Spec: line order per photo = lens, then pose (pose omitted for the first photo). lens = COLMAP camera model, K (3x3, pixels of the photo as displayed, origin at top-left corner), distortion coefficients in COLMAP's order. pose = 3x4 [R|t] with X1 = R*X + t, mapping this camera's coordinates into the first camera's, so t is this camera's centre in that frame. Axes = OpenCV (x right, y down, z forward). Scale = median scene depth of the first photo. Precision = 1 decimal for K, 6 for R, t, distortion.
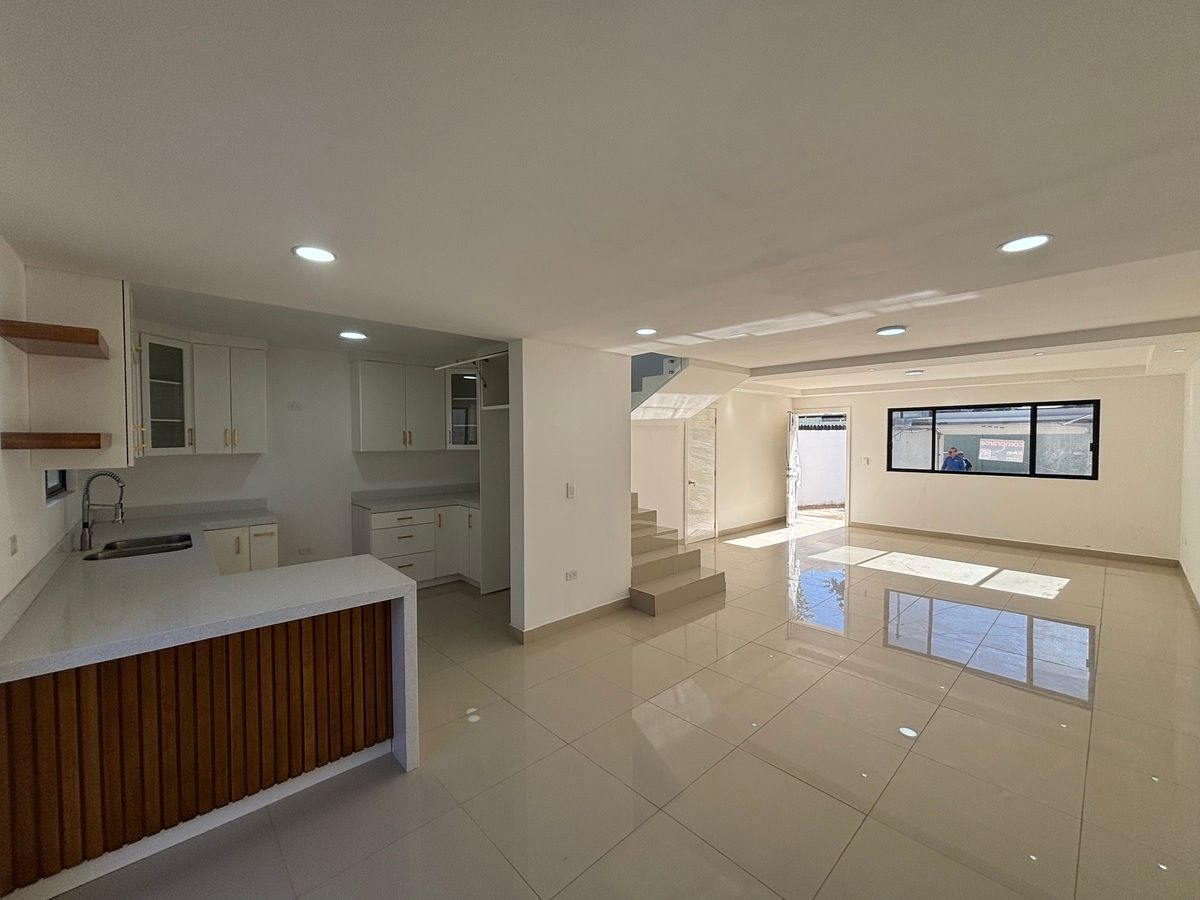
lens RADIAL K [[484.8, 0, 596.8], [0, 484.8, 452.5], [0, 0, 1]] dist [0.004126, -0.001233]
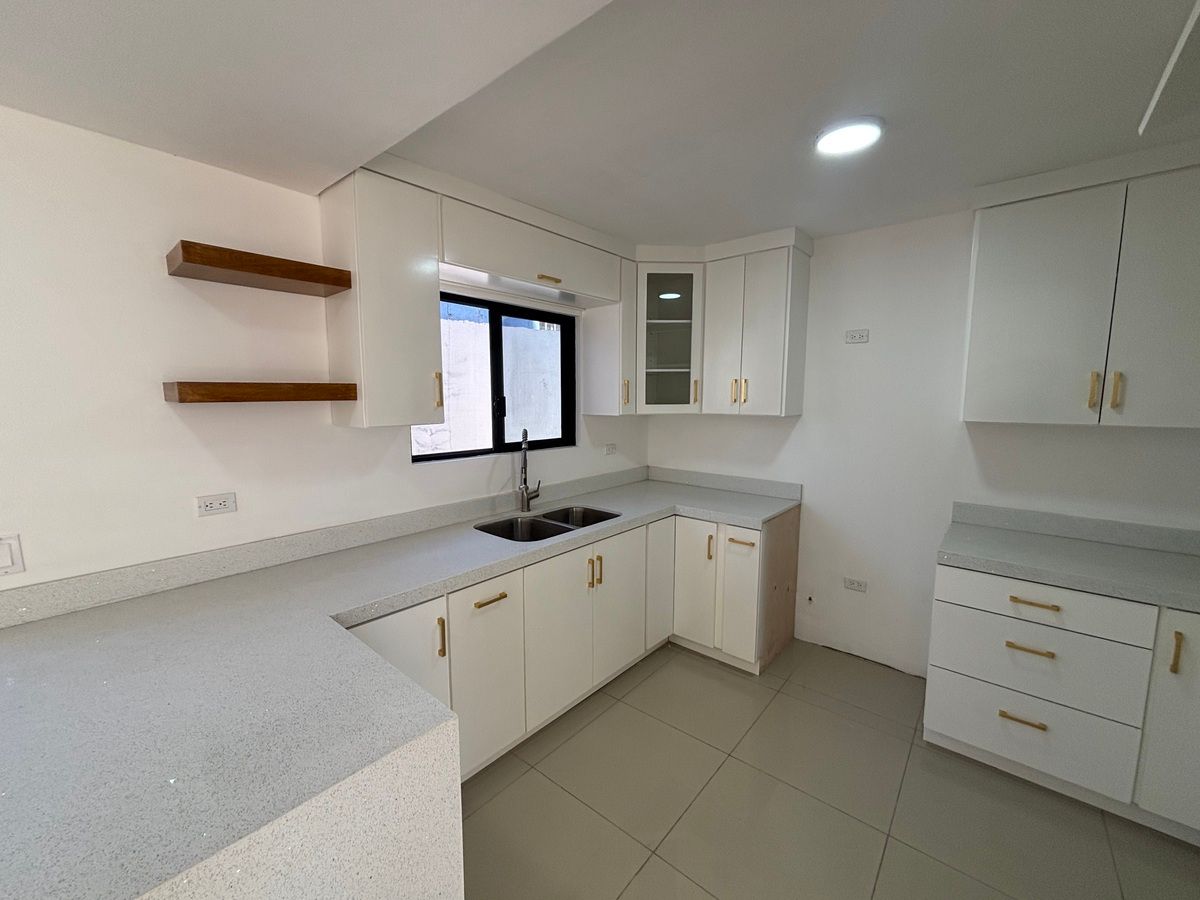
lens RADIAL K [[484.8, 0, 591.0], [0, 484.8, 451.3], [0, 0, 1]] dist [0.004126, -0.001233]
pose [[0.105055, 0.118410, -0.987392, -0.084209], [-0.029944, 0.992812, 0.115874, -0.020902], [0.994015, 0.017394, 0.107846, 0.752427]]
